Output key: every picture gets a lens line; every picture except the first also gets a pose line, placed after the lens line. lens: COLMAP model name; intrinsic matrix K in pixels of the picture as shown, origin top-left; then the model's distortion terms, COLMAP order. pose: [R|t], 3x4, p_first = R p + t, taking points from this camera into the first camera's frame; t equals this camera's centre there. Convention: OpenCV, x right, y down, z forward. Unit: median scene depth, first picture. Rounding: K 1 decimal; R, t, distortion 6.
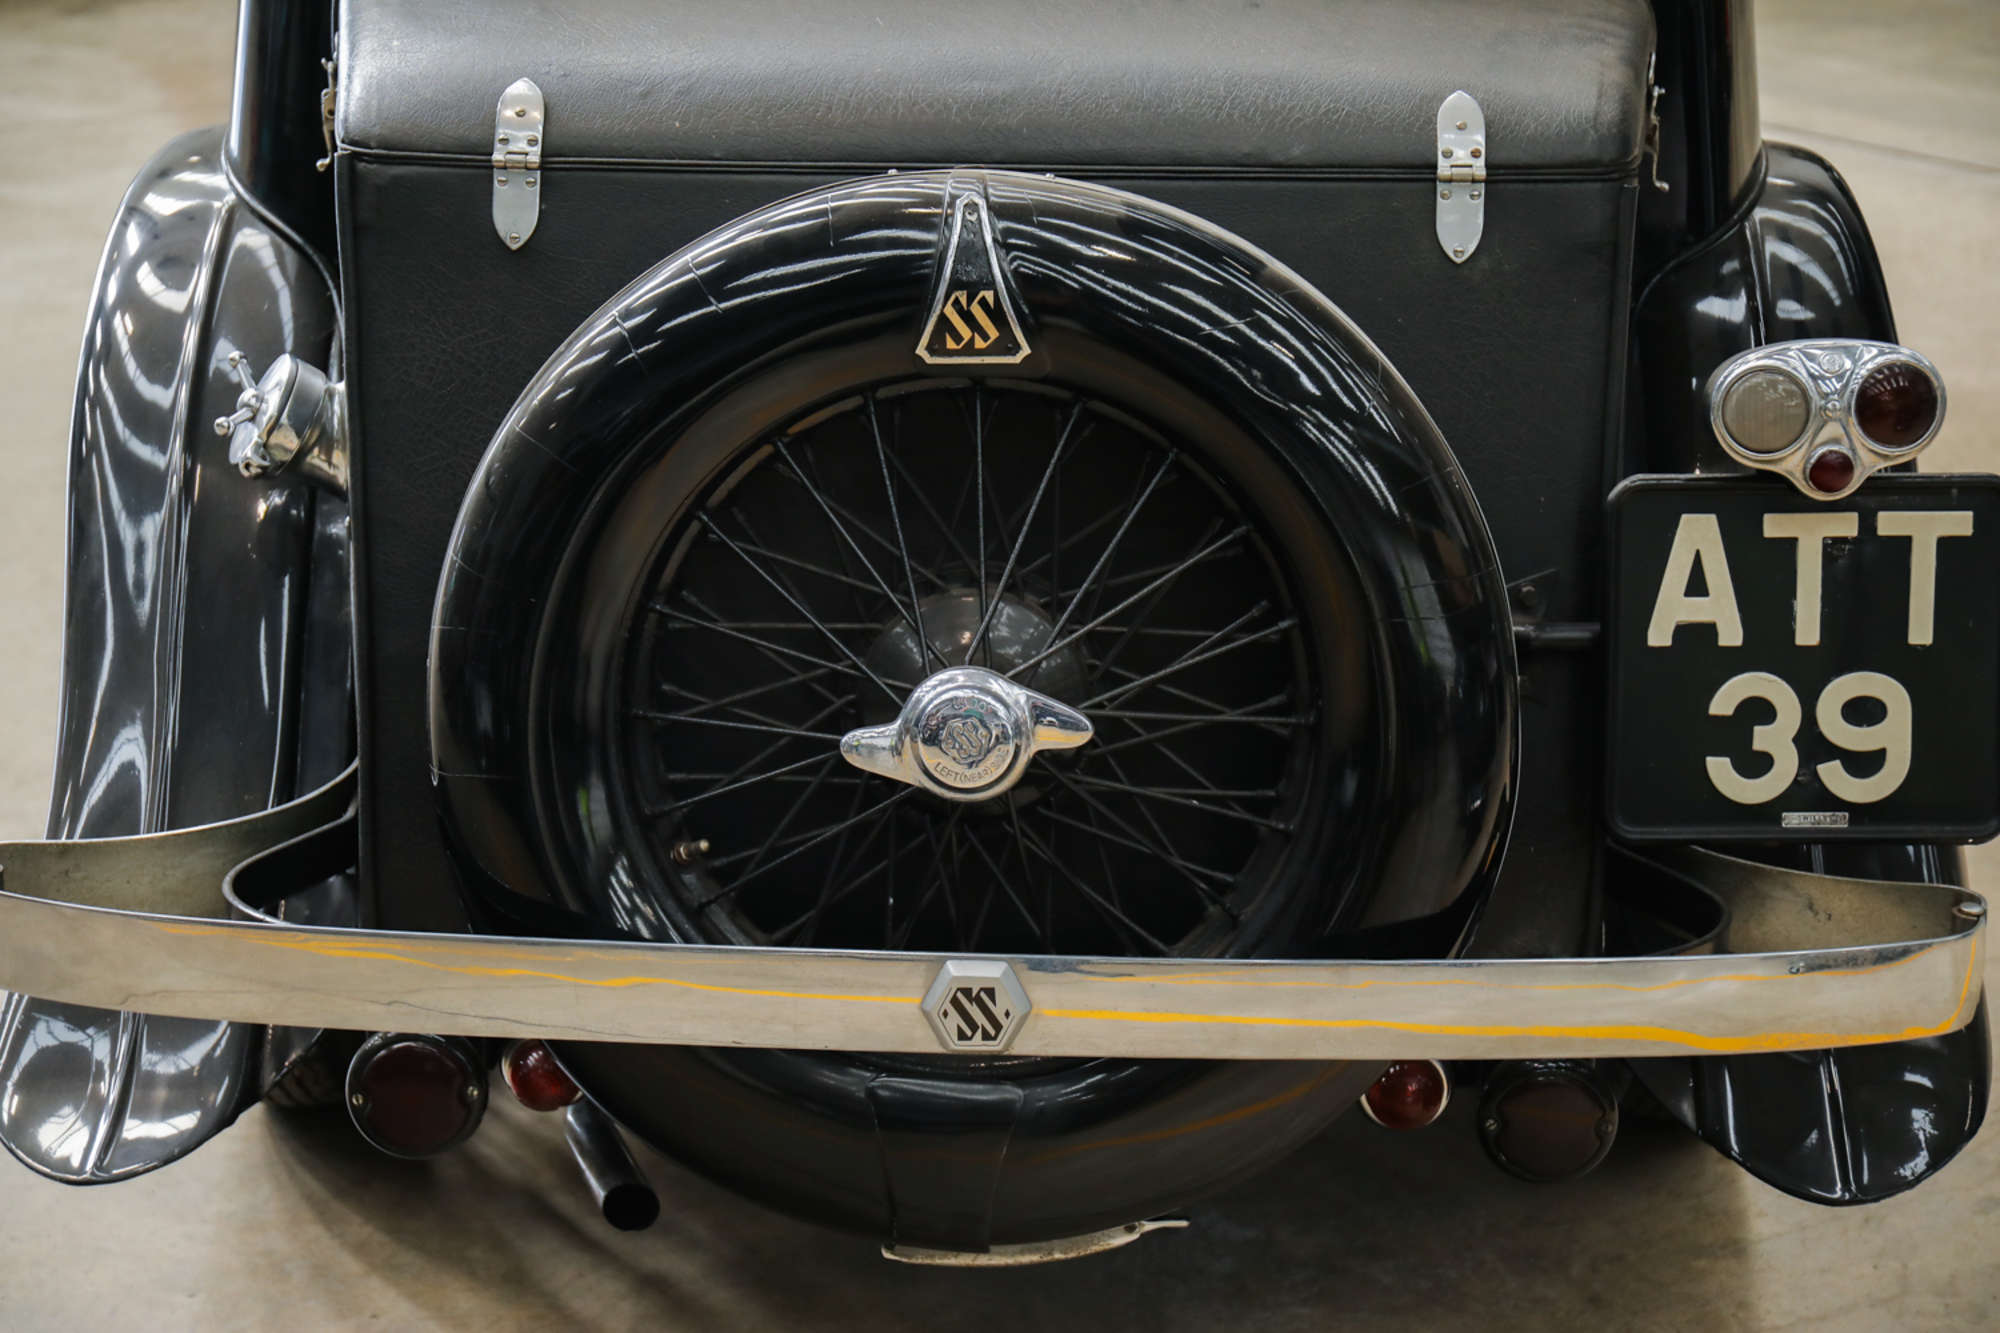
lens RADIAL K [[3927.7, 0, 999.9], [0, 3927.7, 747.8], [0, 0, 1]] dist [0.185359, 0.048161]
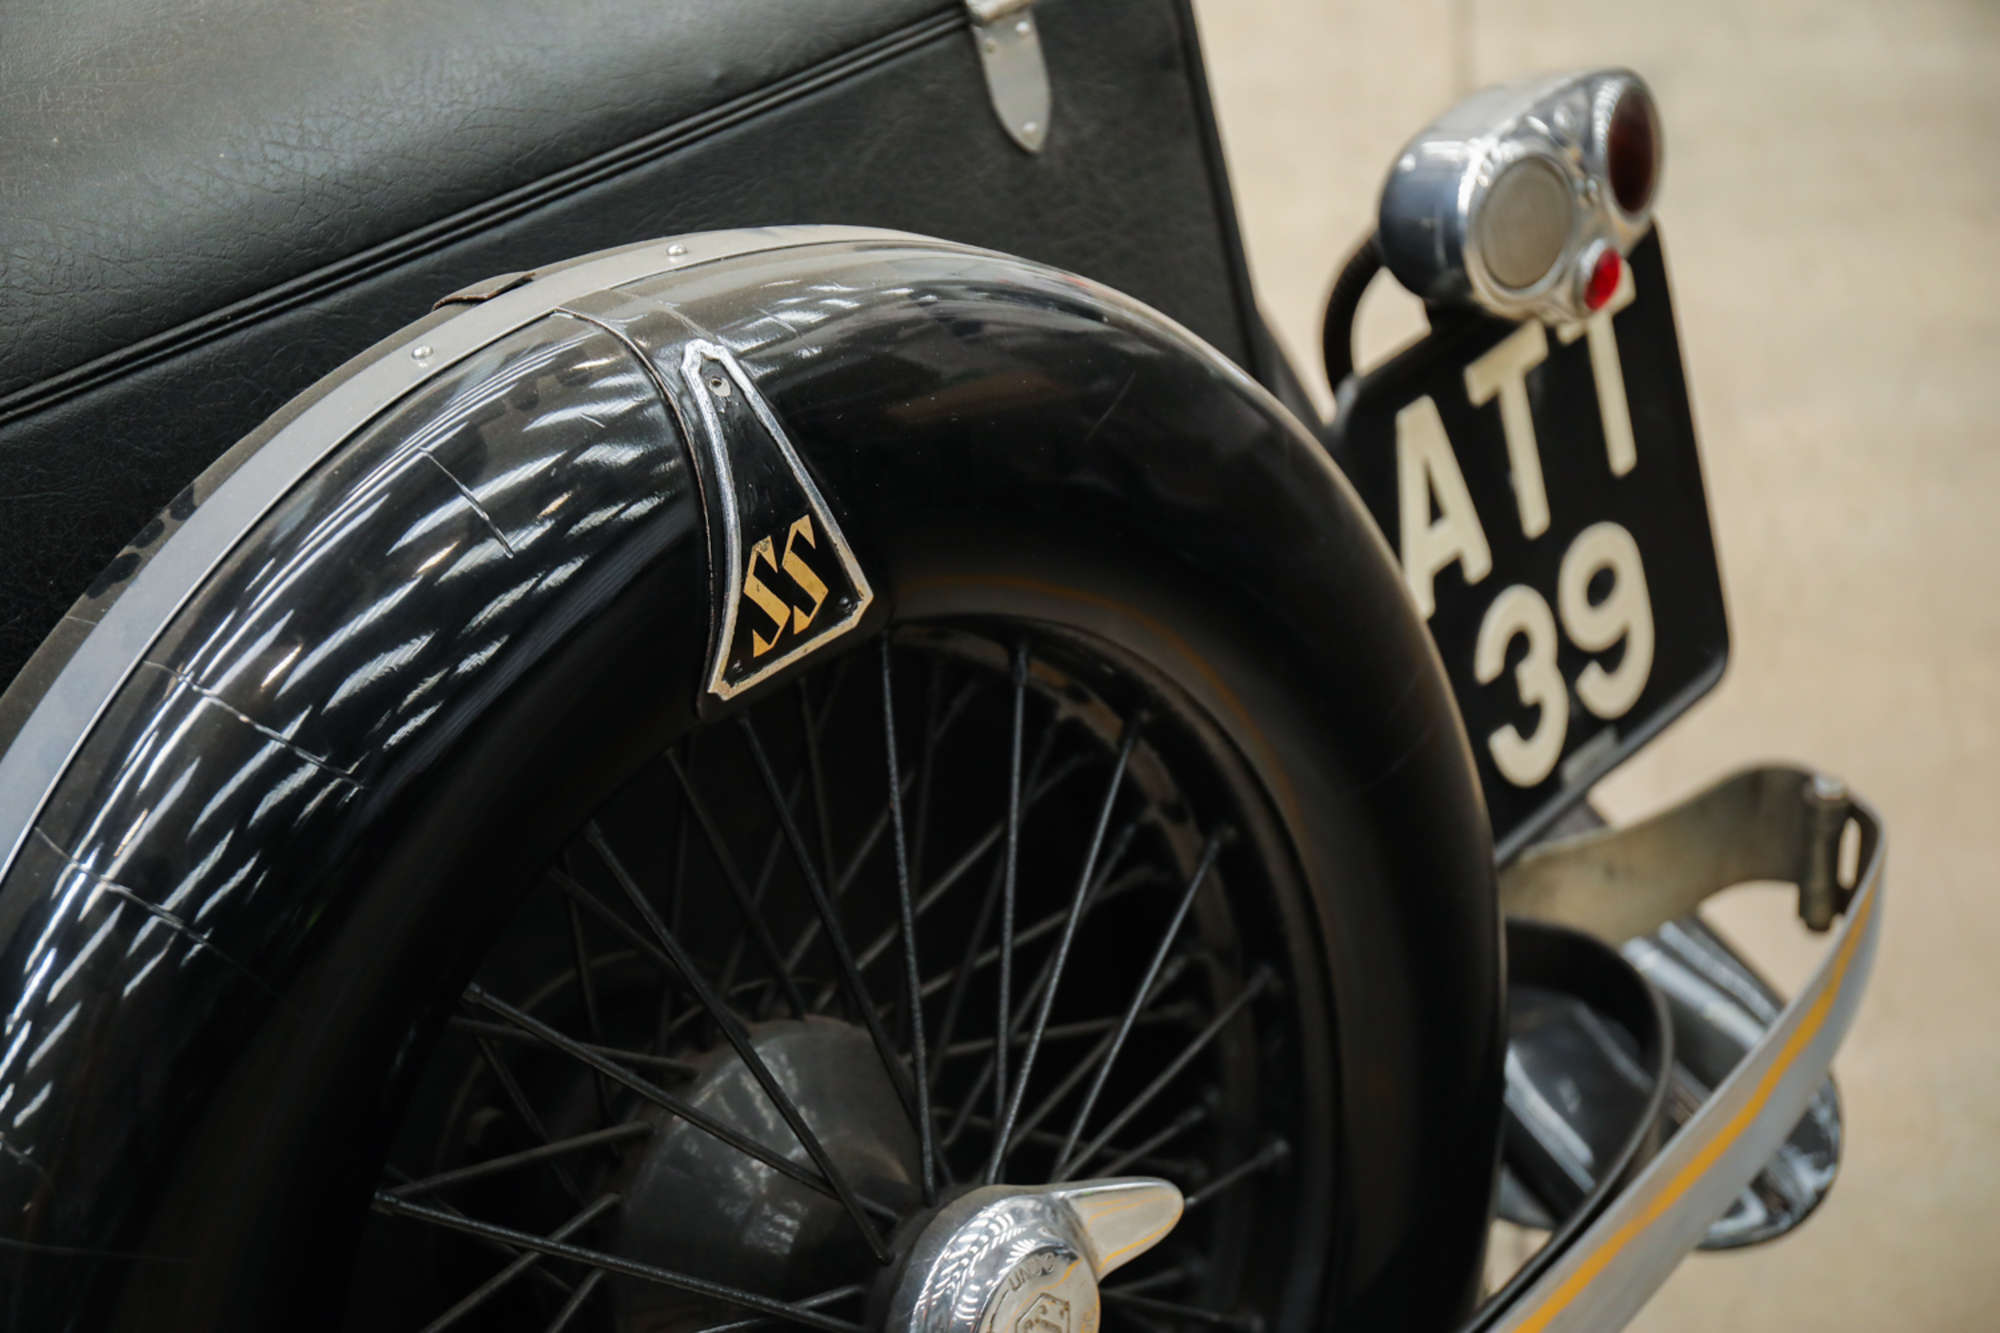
lens RADIAL K [[3717.6, 0, 1000.0], [0, 3717.6, 666.5], [0, 0, 1]] dist [0.172864, -0.058981]
pose [[0.638451, -0.405901, 0.653930, -0.280240], [0.307393, 0.913403, 0.266842, -0.202789], [-0.705614, 0.030648, 0.707934, 0.617544]]
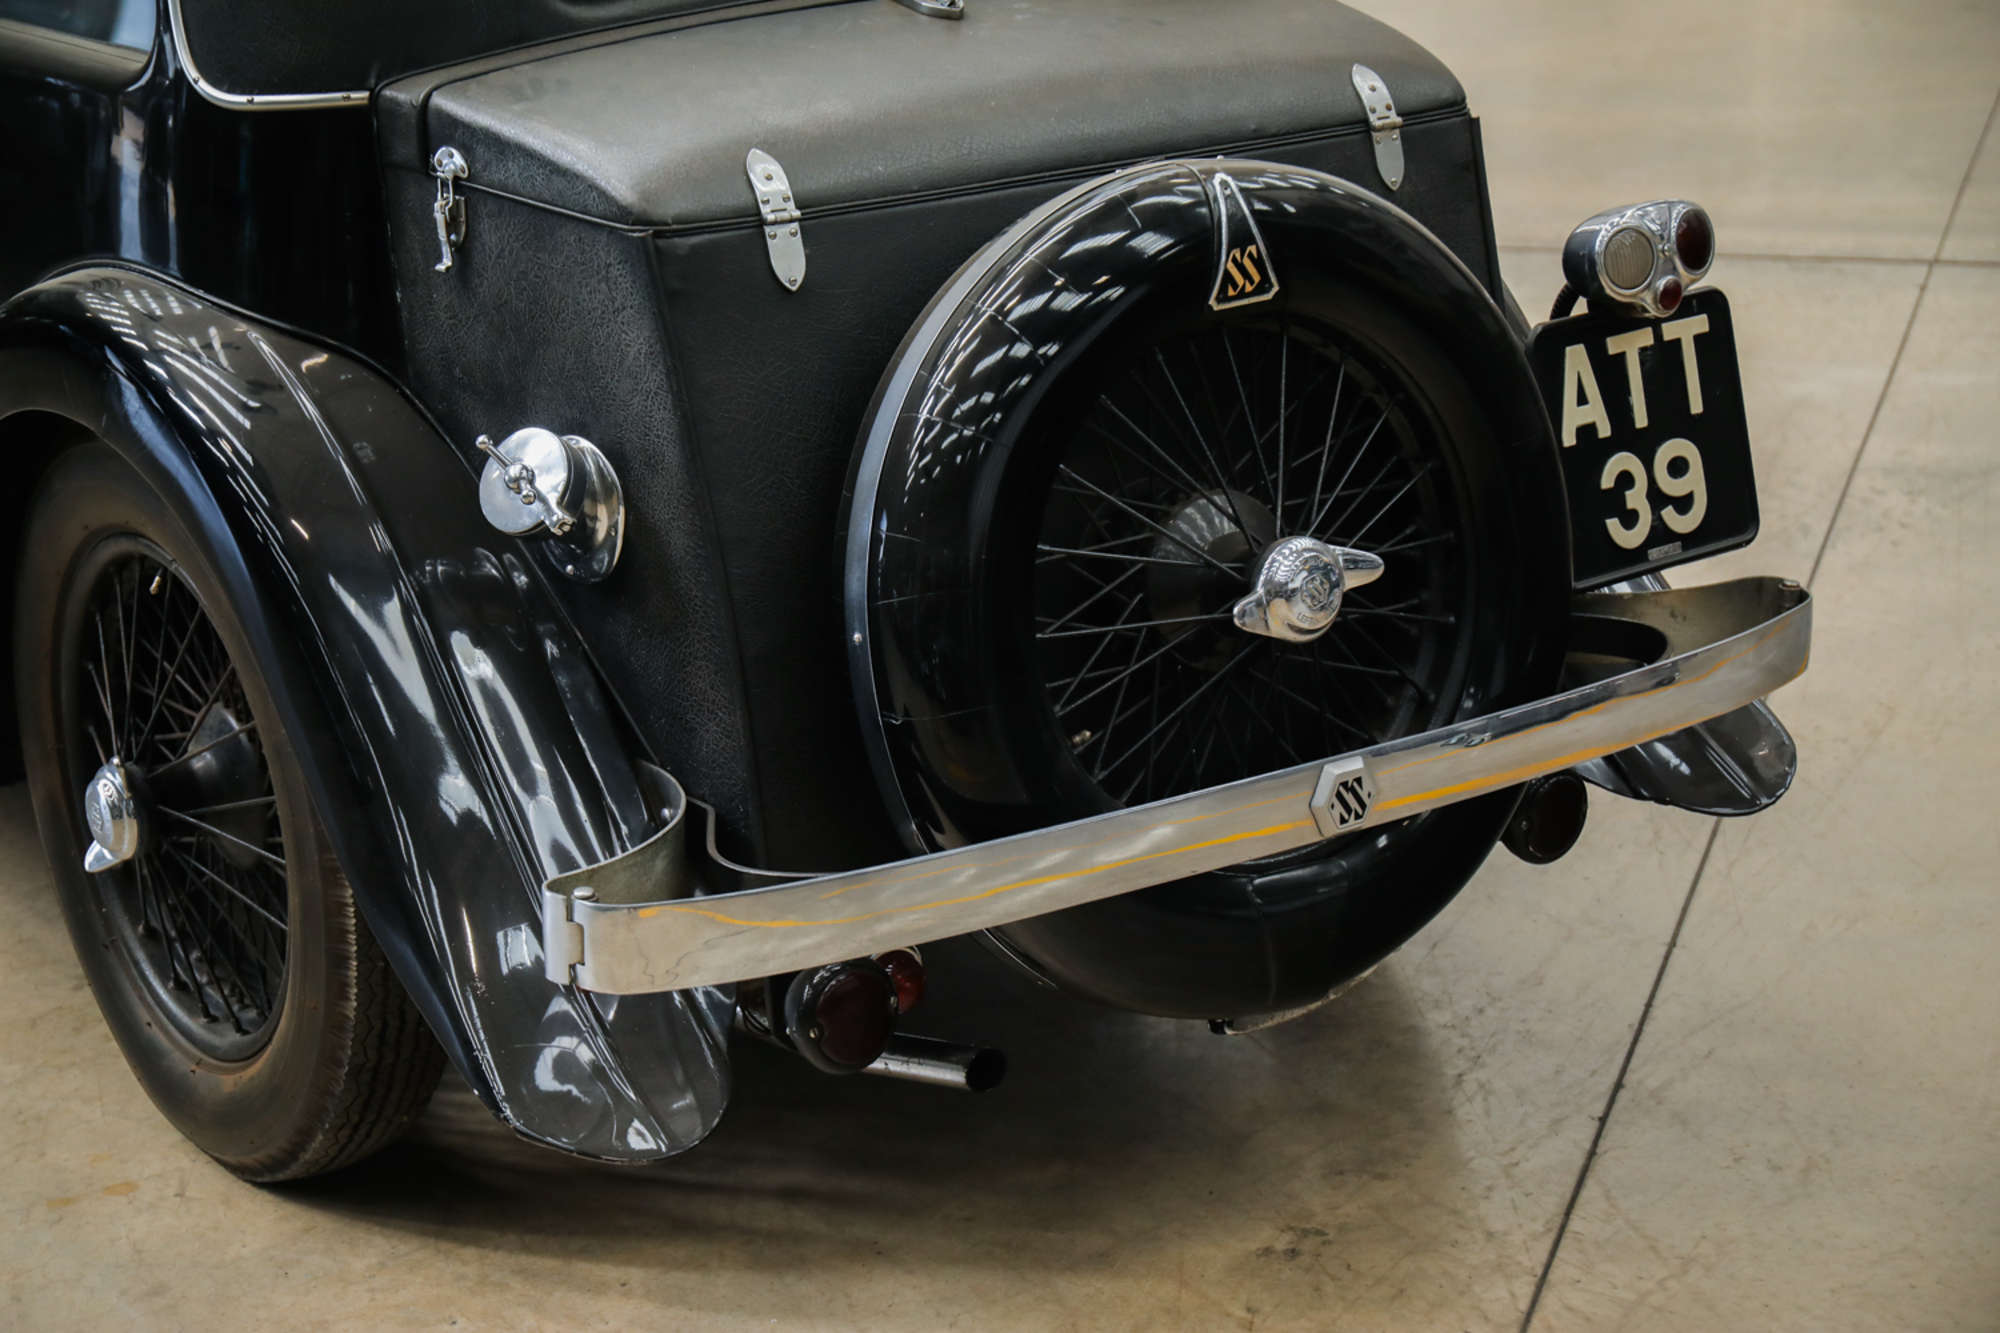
lens RADIAL K [[3927.7, 0, 999.9], [0, 3927.7, 747.8], [0, 0, 1]] dist [0.185359, 0.048161]
pose [[0.786491, -0.216641, 0.578359, -0.797314], [0.231343, 0.971620, 0.049352, -0.037235], [-0.572636, 0.094984, 0.814288, 0.015495]]
